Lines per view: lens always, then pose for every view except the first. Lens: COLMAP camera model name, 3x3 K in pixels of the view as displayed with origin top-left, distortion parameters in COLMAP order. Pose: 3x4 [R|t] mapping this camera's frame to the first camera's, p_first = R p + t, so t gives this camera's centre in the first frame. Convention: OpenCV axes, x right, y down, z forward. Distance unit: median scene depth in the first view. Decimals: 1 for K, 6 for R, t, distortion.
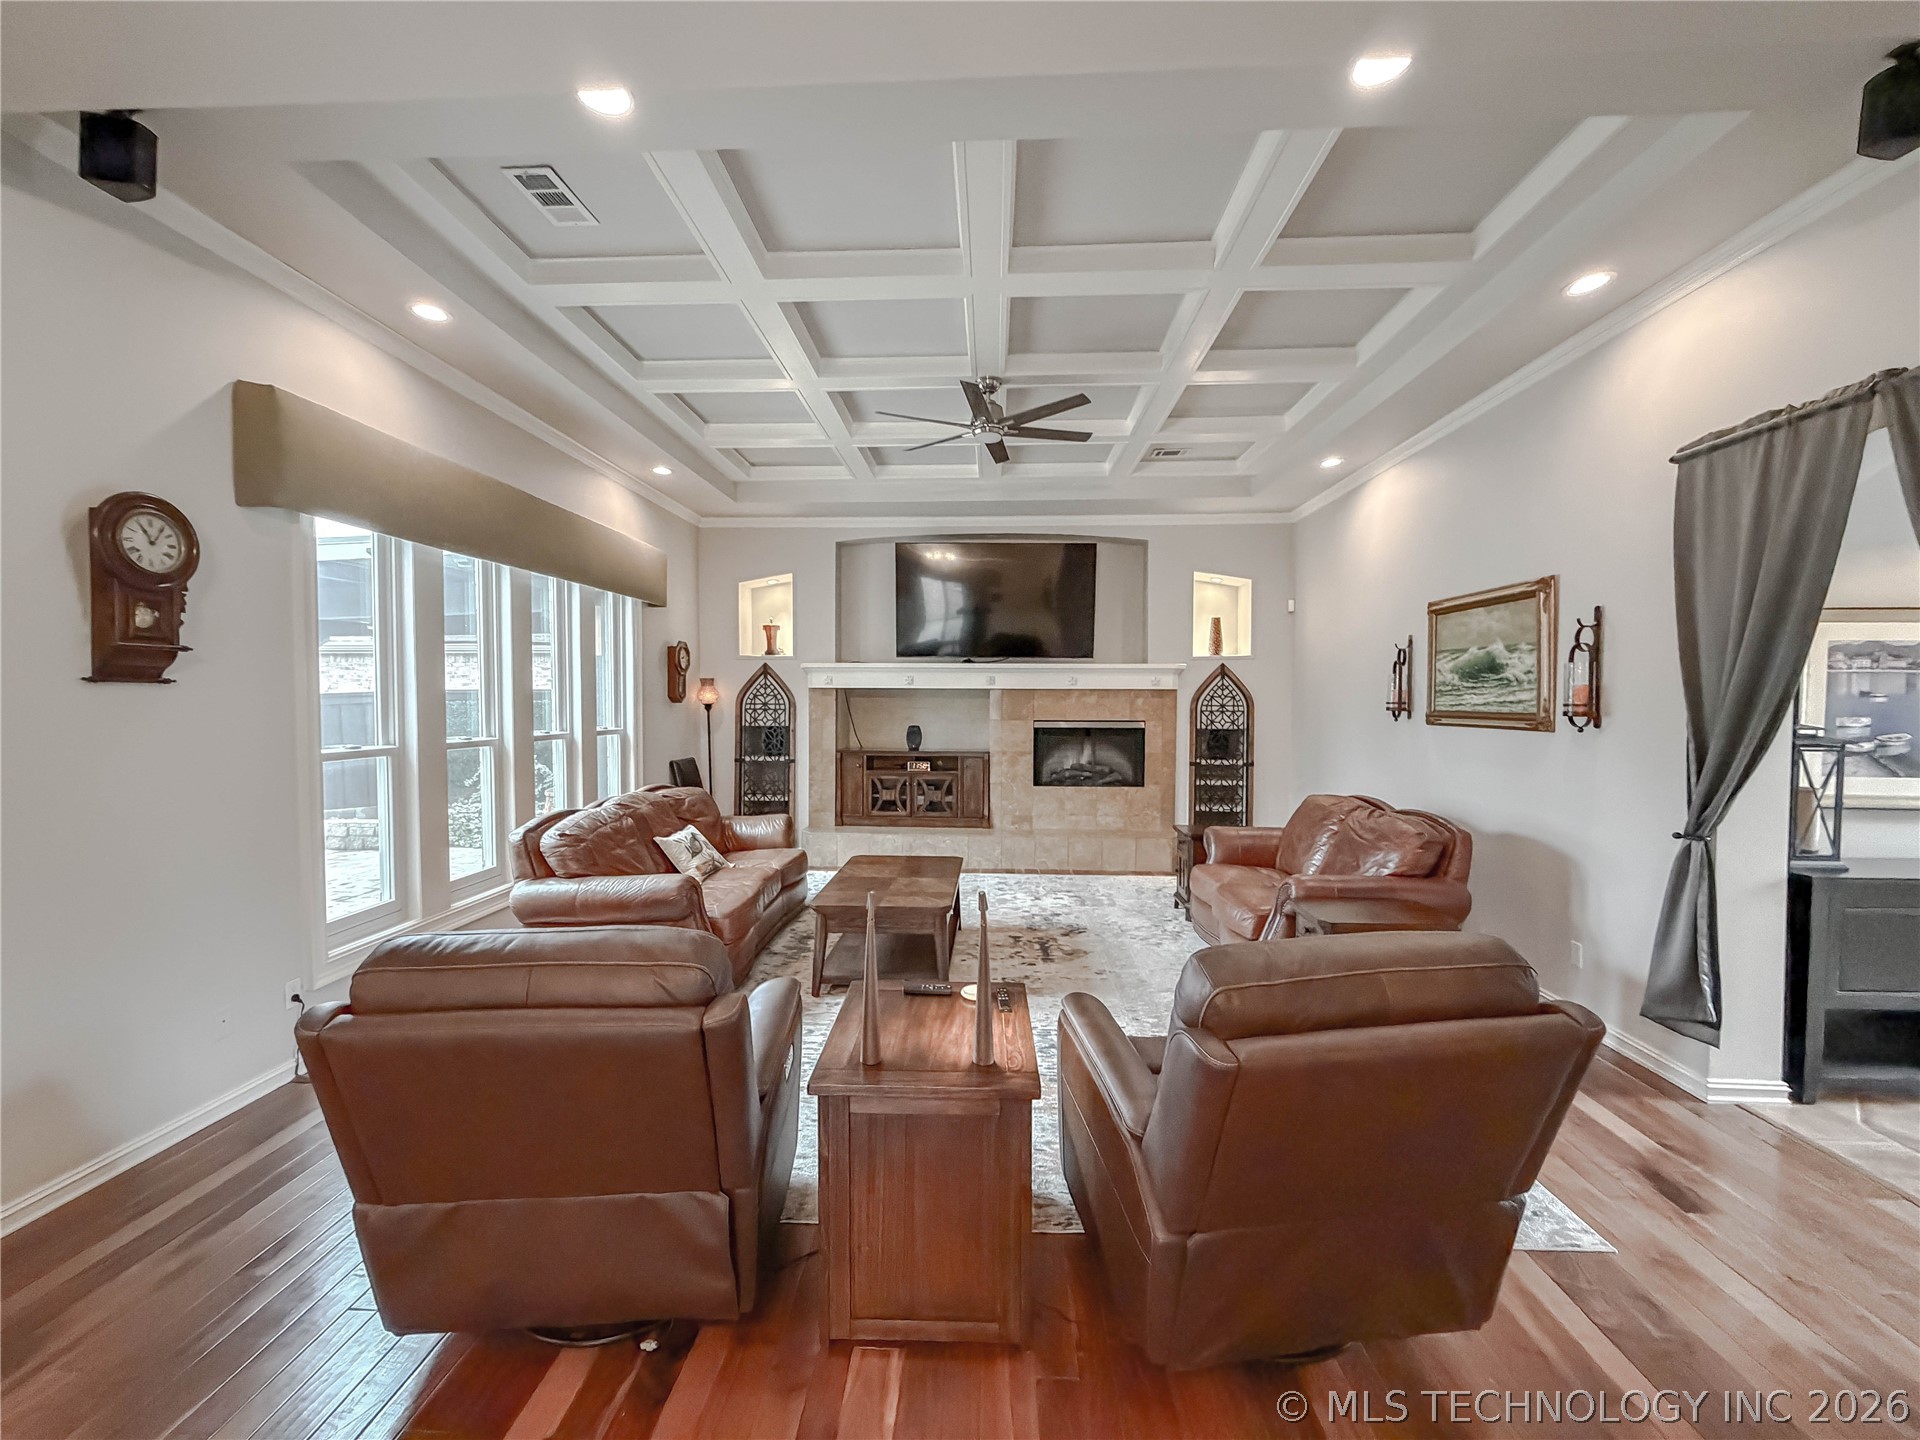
lens RADIAL K [[766.6, 0, 953.6], [0, 766.6, 723.2], [0, 0, 1]] dist [0.001016, -0.000256]
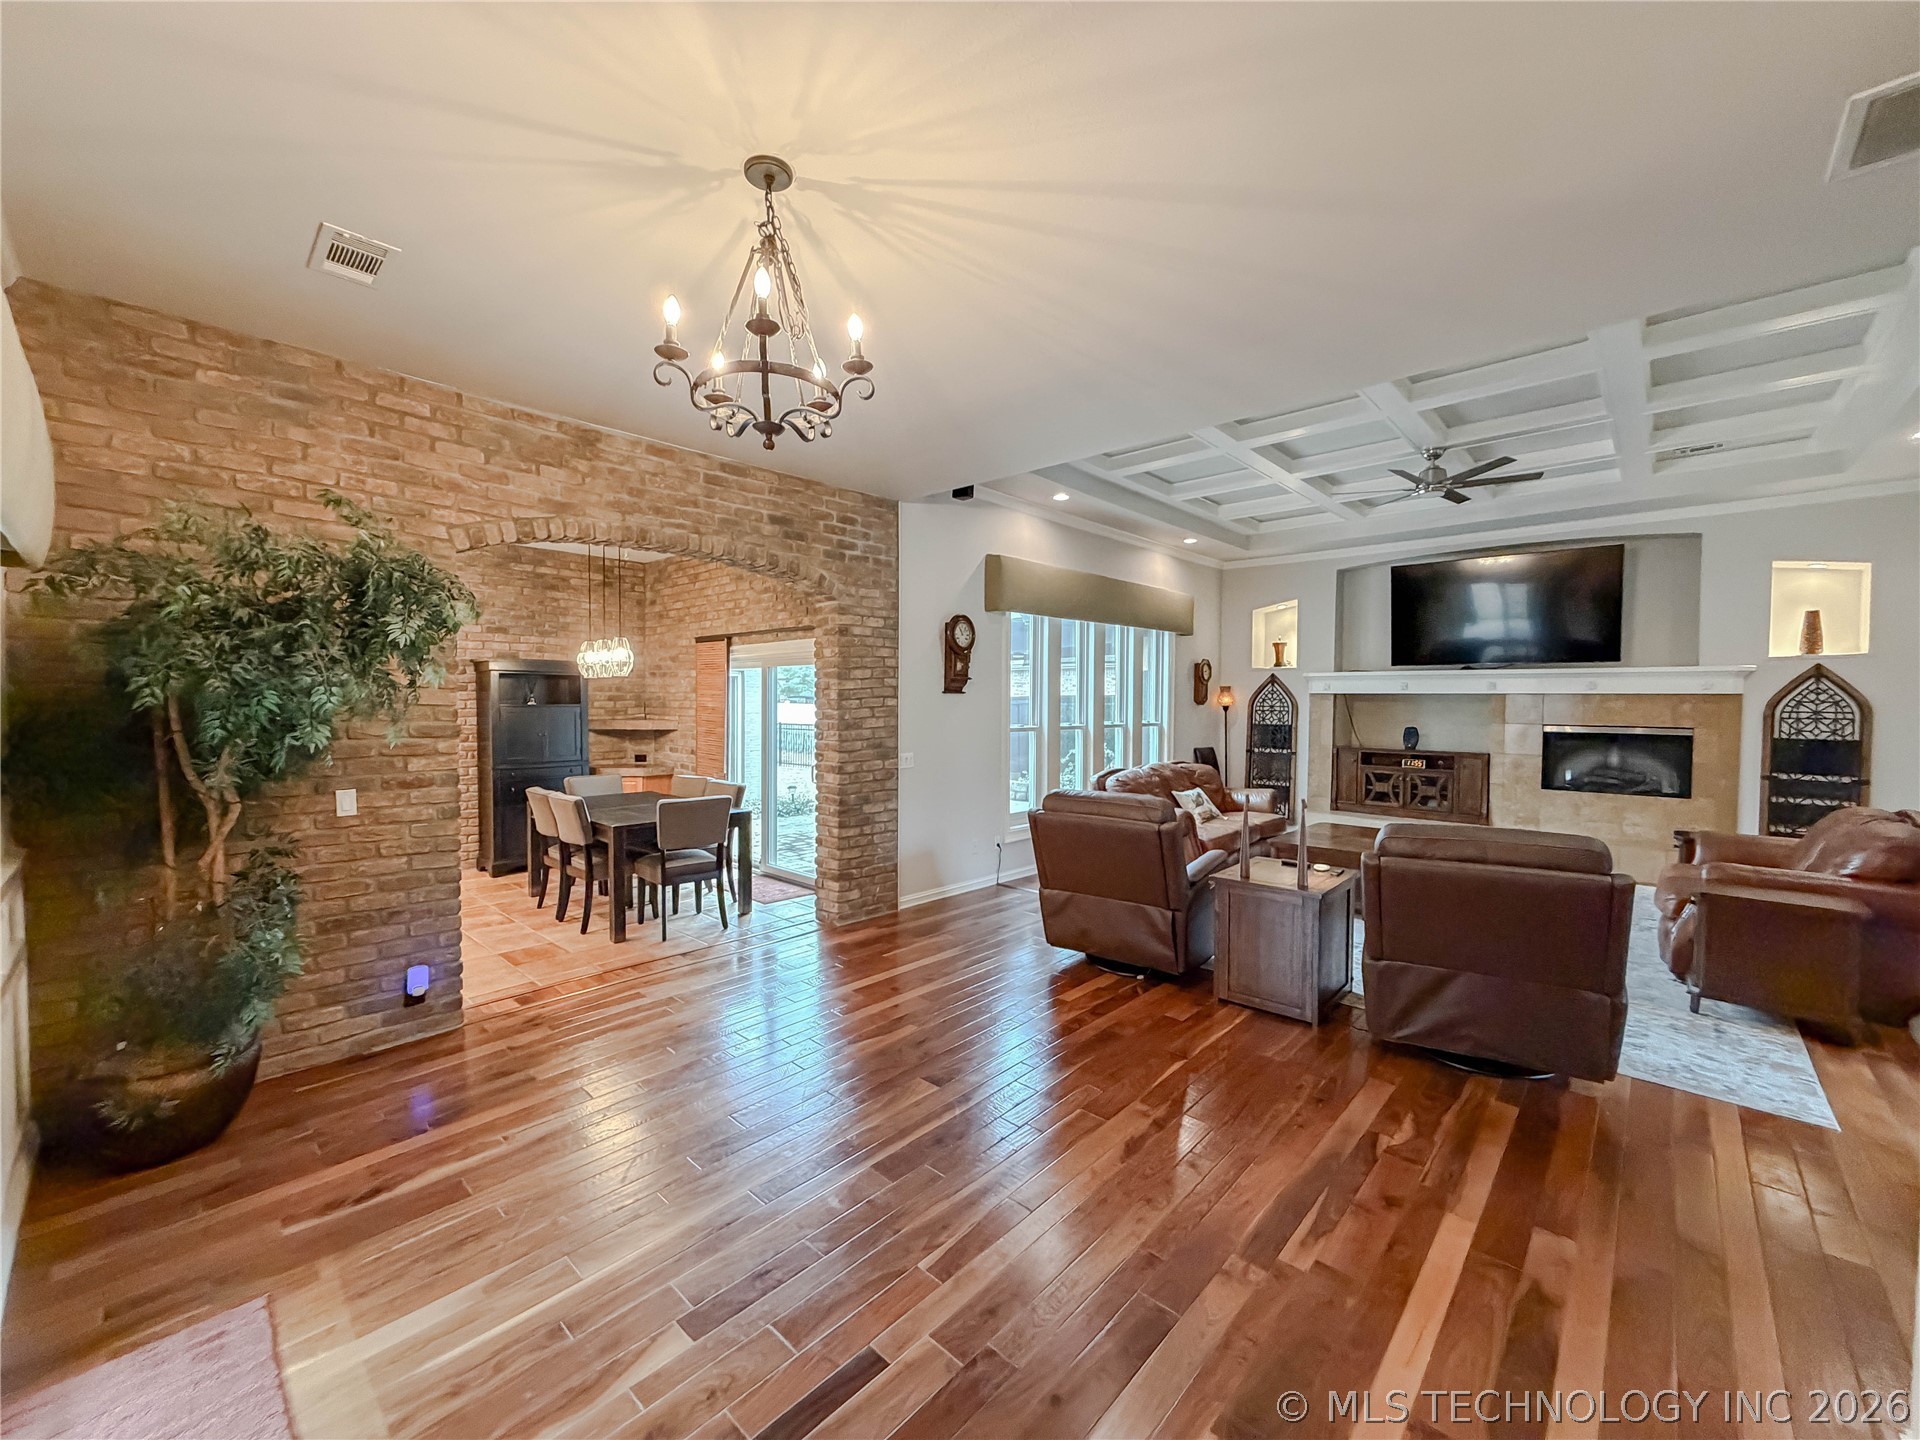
lens RADIAL K [[766.6, 0, 950.4], [0, 766.6, 724.0], [0, 0, 1]] dist [0.001016, -0.000256]
pose [[0.763822, 0.022749, -0.645026, 0.217519], [-0.025598, 0.999660, 0.004944, 0.014584], [0.644919, 0.012735, 0.764145, -0.392086]]
